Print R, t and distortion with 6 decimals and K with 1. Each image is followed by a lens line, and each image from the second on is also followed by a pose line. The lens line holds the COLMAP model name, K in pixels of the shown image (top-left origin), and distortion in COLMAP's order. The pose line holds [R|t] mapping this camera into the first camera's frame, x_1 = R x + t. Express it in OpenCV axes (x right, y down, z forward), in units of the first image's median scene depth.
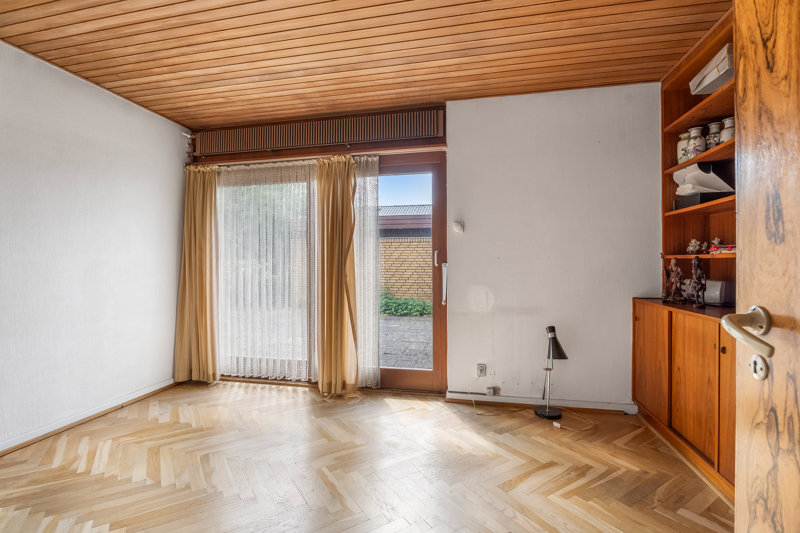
lens RADIAL K [[372.6, 0, 399.1], [0, 372.6, 259.3], [0, 0, 1]] dist [0.001435, 0.000052]
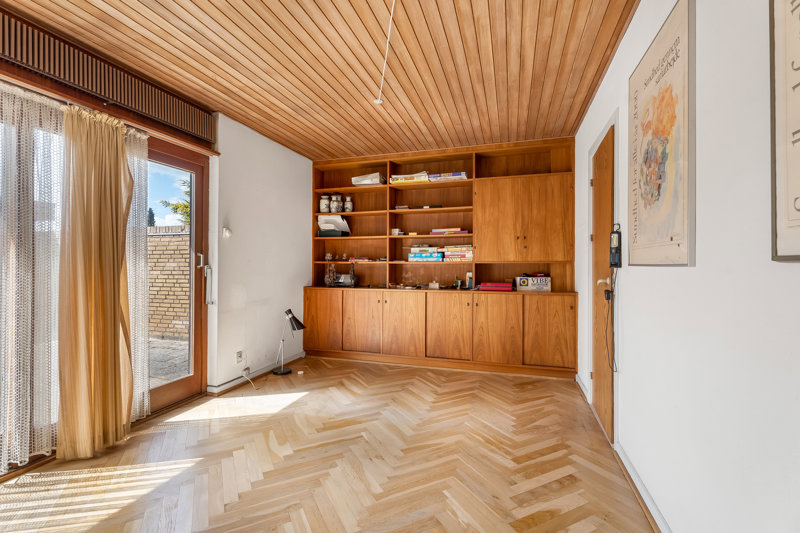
lens RADIAL K [[361.2, 0, 383.2], [0, 361.2, 265.2], [0, 0, 1]] dist [0.000042, -0.000156]
pose [[0.124147, -0.000123, 0.992264, -0.864261], [-0.020118, 0.999794, 0.002641, -0.003894], [-0.992060, -0.020290, 0.124119, 0.420580]]
